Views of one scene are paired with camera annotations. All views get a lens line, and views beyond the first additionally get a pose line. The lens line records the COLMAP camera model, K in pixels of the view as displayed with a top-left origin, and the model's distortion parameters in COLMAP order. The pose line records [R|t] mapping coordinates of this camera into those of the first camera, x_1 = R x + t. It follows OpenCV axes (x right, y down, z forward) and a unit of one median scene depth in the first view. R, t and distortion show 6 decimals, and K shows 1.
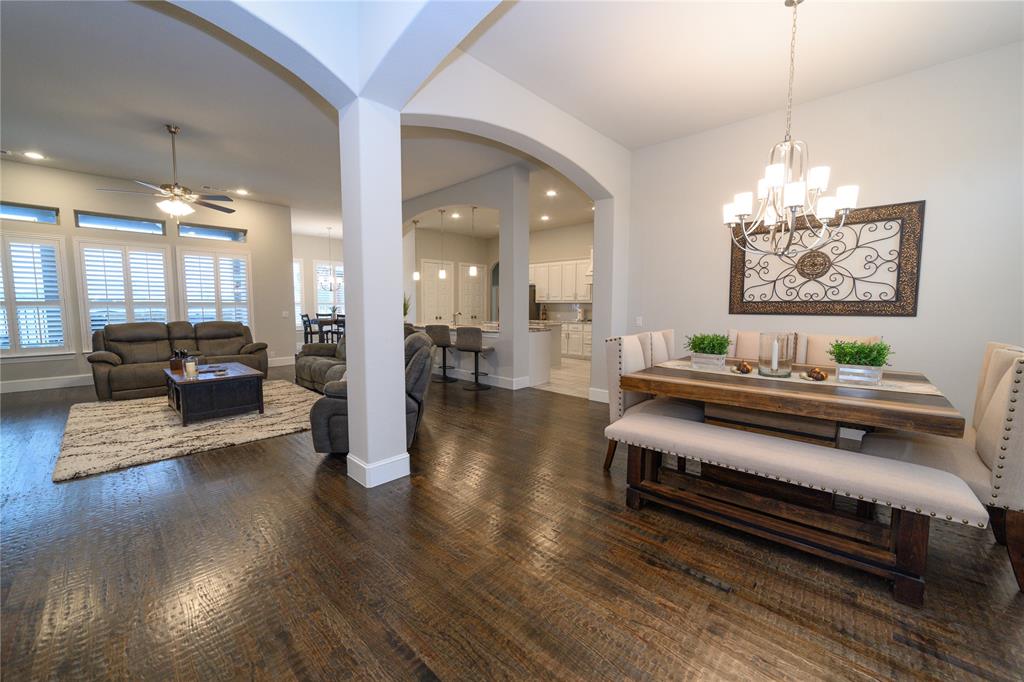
lens RADIAL K [[395.3, 0, 508.2], [0, 395.3, 337.9], [0, 0, 1]] dist [-0.024924, 0.010821]
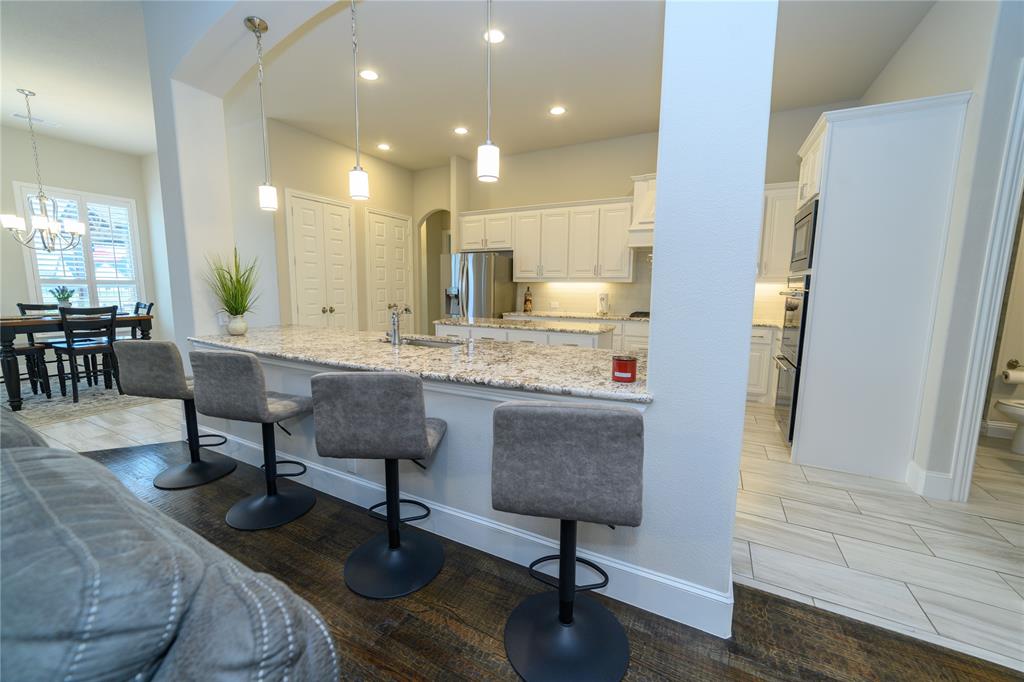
lens RADIAL K [[402.6, 0, 509.4], [0, 402.6, 337.0], [0, 0, 1]] dist [-0.027535, 0.011590]
pose [[0.962238, -0.029011, 0.270660, -0.186031], [0.016763, 0.998733, 0.047454, -0.074237], [-0.271693, -0.041125, 0.961505, 0.881044]]
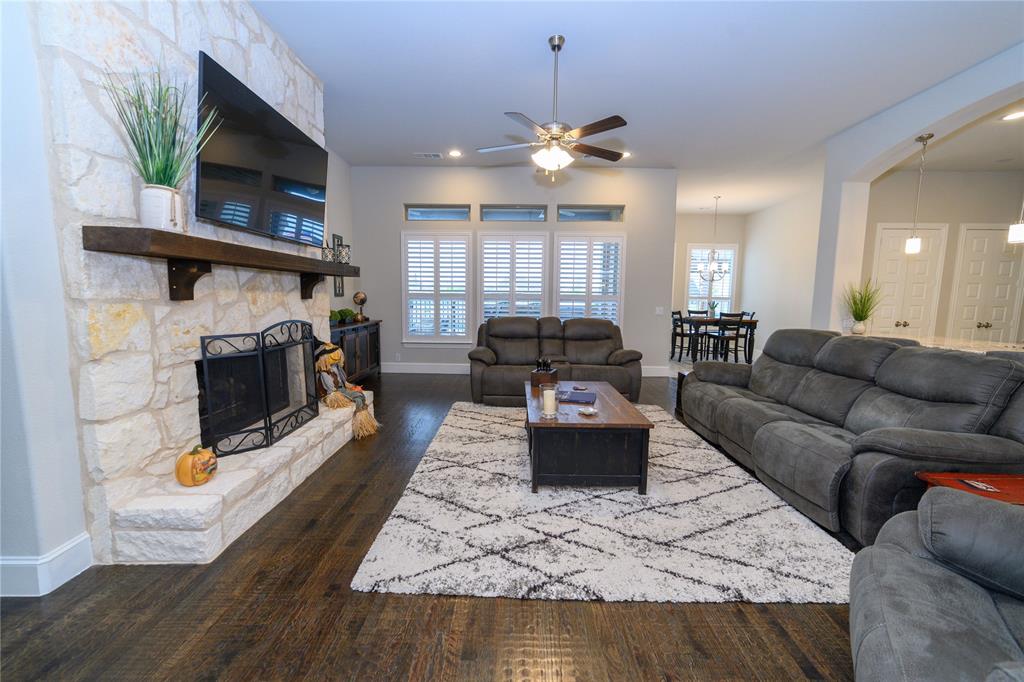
lens RADIAL K [[395.3, 0, 508.2], [0, 395.3, 337.9], [0, 0, 1]] dist [-0.024924, 0.010821]
pose [[0.678001, 0.081304, -0.730551, -0.295232], [-0.070624, 0.996471, 0.045355, -0.032487], [0.731661, 0.020843, 0.681350, 0.379895]]
